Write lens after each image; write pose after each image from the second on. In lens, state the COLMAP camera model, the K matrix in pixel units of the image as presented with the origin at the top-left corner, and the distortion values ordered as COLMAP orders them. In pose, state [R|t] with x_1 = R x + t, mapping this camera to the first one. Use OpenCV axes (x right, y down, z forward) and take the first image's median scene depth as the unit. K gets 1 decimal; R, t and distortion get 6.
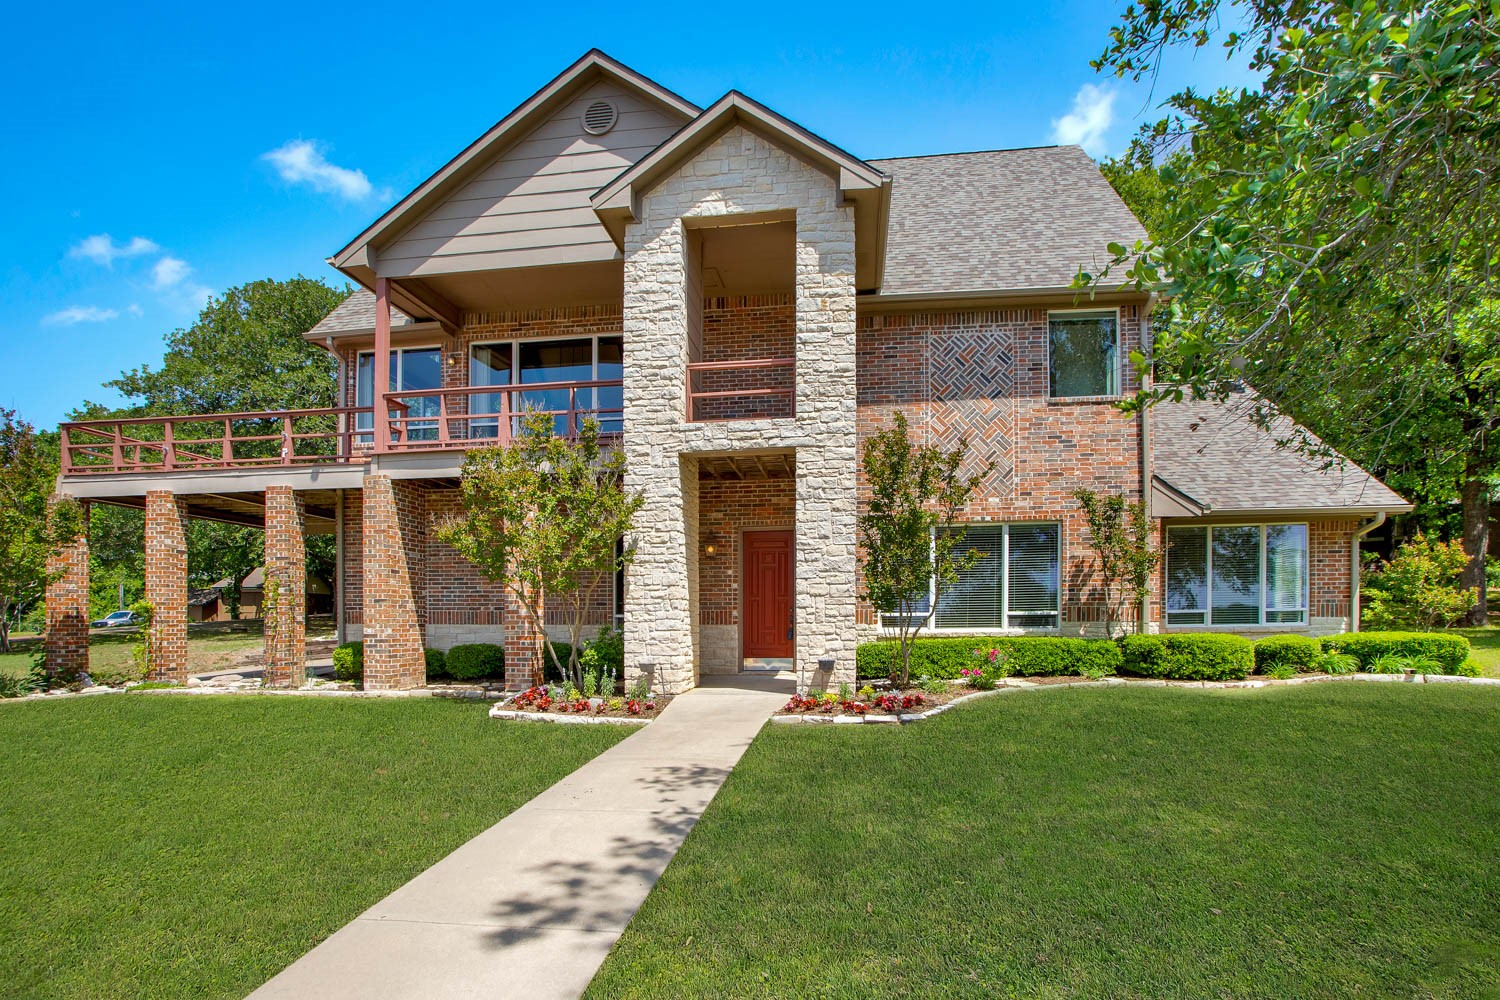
lens RADIAL K [[785.2, 0, 745.5], [0, 785.2, 582.7], [0, 0, 1]] dist [-0.049543, 0.033102]
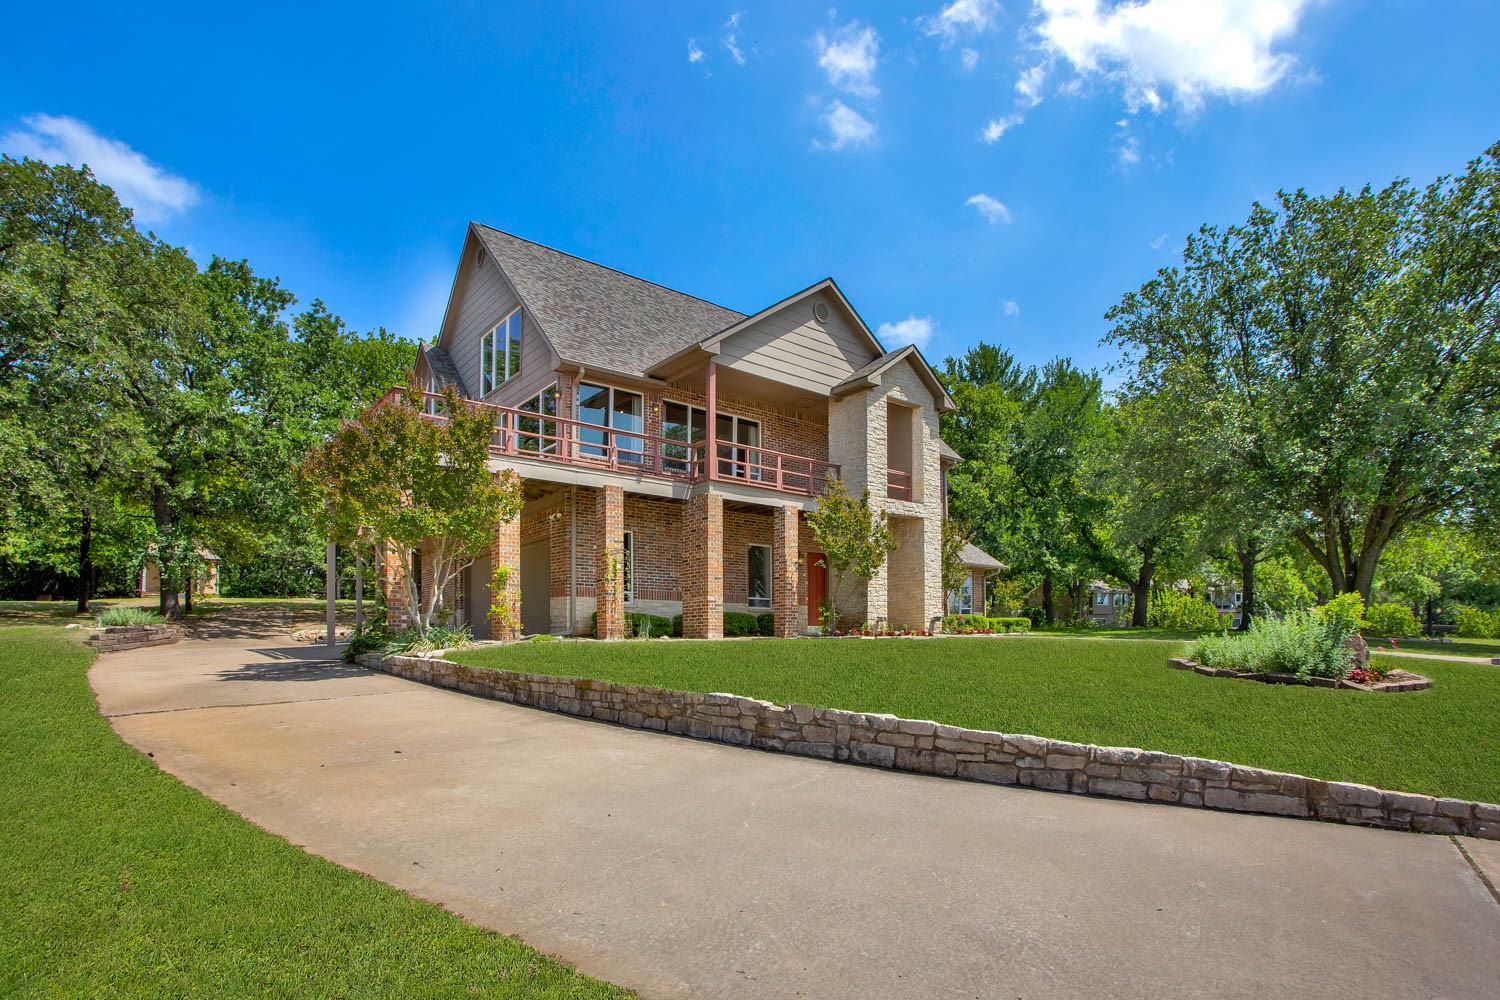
lens RADIAL K [[733.8, 0, 750.0], [0, 733.8, 500.0], [0, 0, 1]] dist [-0.000175, -0.000012]
pose [[0.675220, 0.137658, 0.724657, -1.538845], [-0.037117, 0.987528, -0.153008, 0.090121], [-0.736682, 0.076418, 0.671908, 0.014823]]
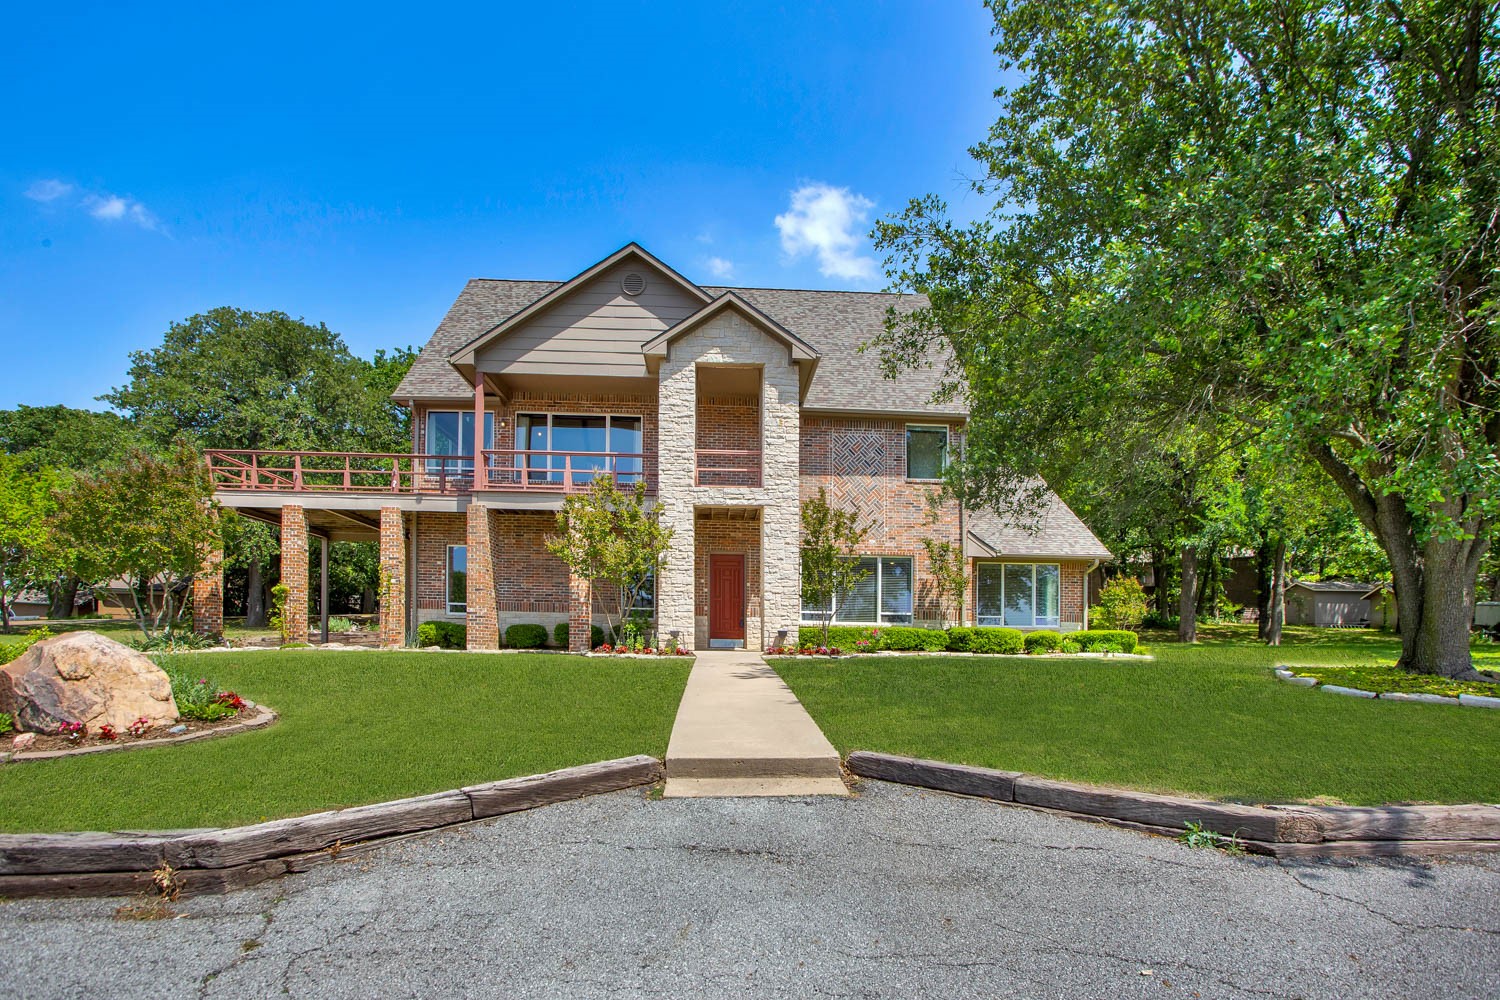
lens RADIAL K [[754.0, 0, 750.0], [0, 754.0, 500.0], [0, 0, 1]] dist [0.000592, -0.000003]
pose [[0.984251, 0.056595, 0.167473, -0.205643], [-0.031875, 0.988657, -0.146767, 0.047787], [-0.173880, 0.139118, 0.974891, -0.503667]]
